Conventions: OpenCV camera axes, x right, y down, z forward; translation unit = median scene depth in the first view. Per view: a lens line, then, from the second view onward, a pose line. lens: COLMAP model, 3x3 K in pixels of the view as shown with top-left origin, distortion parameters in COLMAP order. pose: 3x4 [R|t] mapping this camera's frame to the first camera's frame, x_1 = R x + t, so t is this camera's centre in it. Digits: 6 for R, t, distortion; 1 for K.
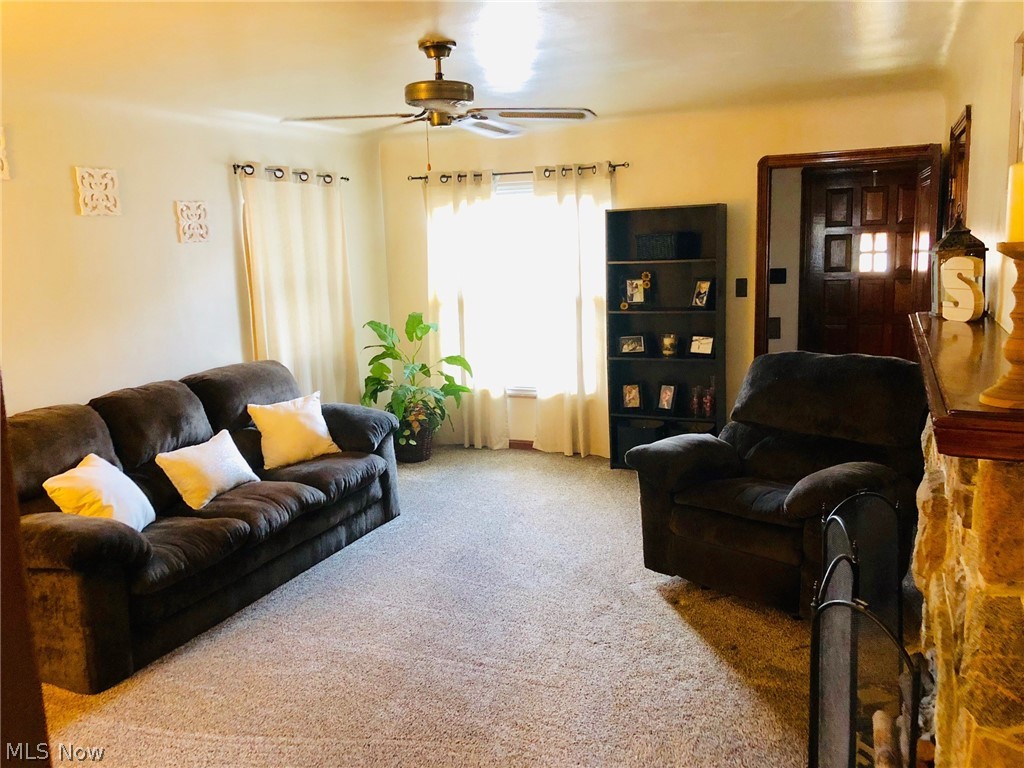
lens RADIAL K [[809.4, 0, 512.0], [0, 809.4, 384.0], [0, 0, 1]] dist [0.033389, -0.003495]
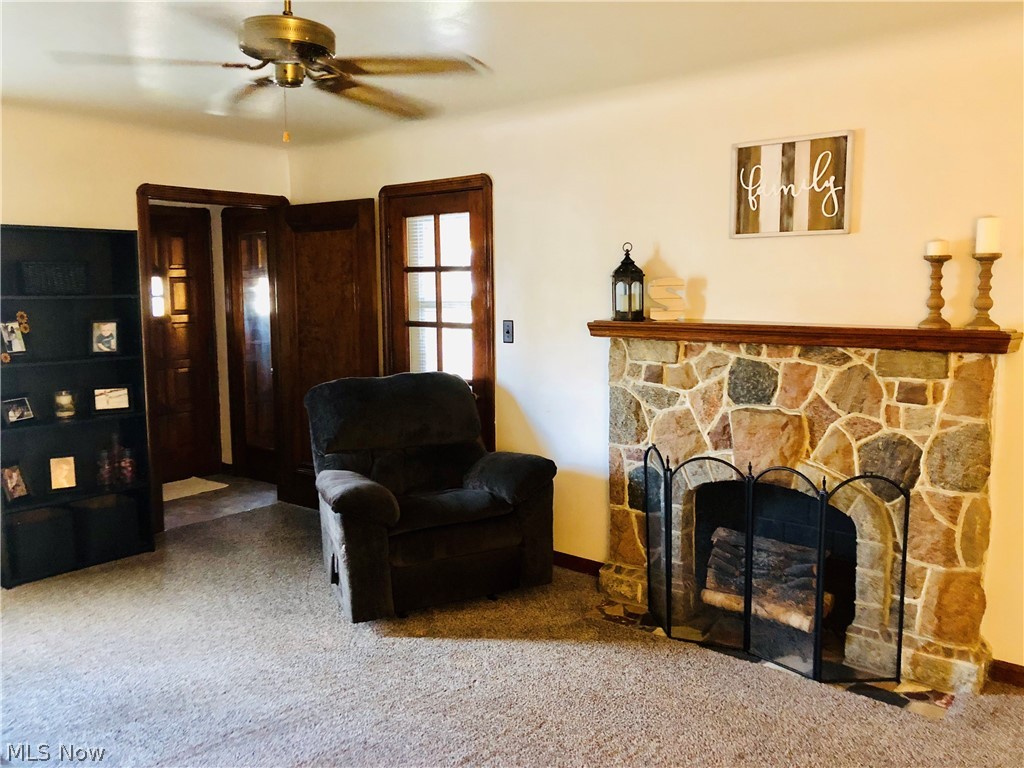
lens RADIAL K [[809.4, 0, 512.0], [0, 809.4, 384.0], [0, 0, 1]] dist [0.033389, -0.003495]
pose [[0.313661, -0.081933, 0.945993, -0.412253], [0.161120, 0.986415, 0.032012, -0.023775], [-0.935765, 0.142378, 0.322601, 0.345181]]
